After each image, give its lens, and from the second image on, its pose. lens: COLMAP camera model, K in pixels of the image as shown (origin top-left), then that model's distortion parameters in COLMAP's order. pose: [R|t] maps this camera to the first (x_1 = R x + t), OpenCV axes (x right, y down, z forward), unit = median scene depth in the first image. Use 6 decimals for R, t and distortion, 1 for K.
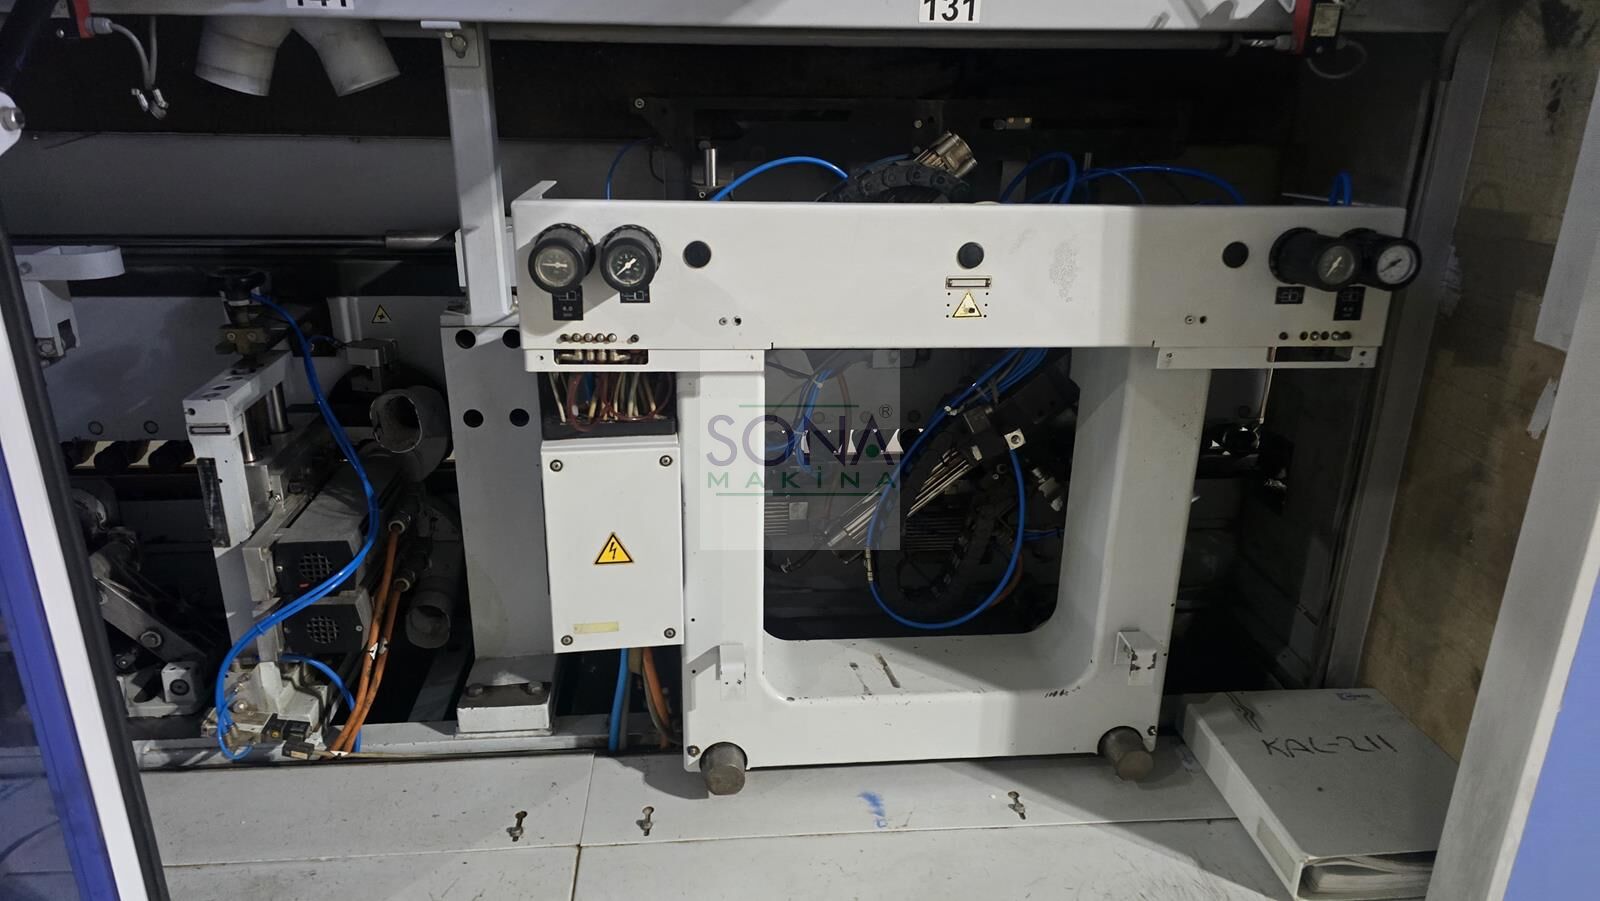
lens RADIAL K [[1064.0, 0, 799.6], [0, 1064.0, 445.6], [0, 0, 1]] dist [0.049560, -0.031003]
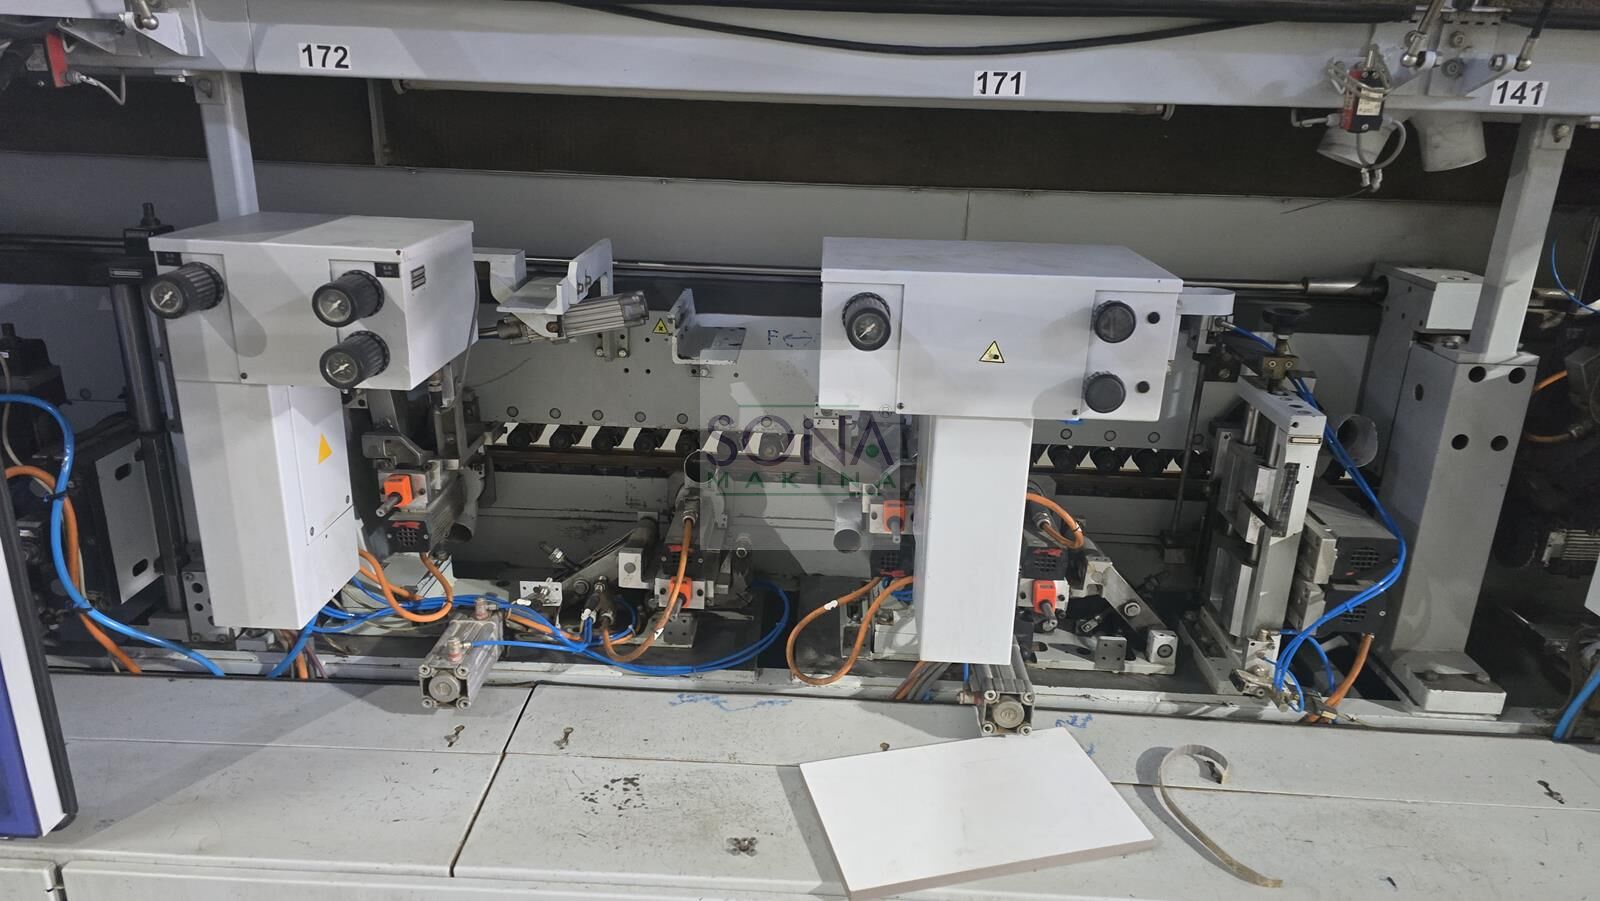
lens RADIAL K [[1064.0, 0, 796.6], [0, 1064.0, 444.6], [0, 0, 1]] dist [0.049560, -0.031003]
pose [[0.992310, 0.055546, -0.110613, -0.890826], [-0.058732, 0.997941, -0.025757, 0.050440], [0.108954, 0.032056, 0.993530, -0.251596]]
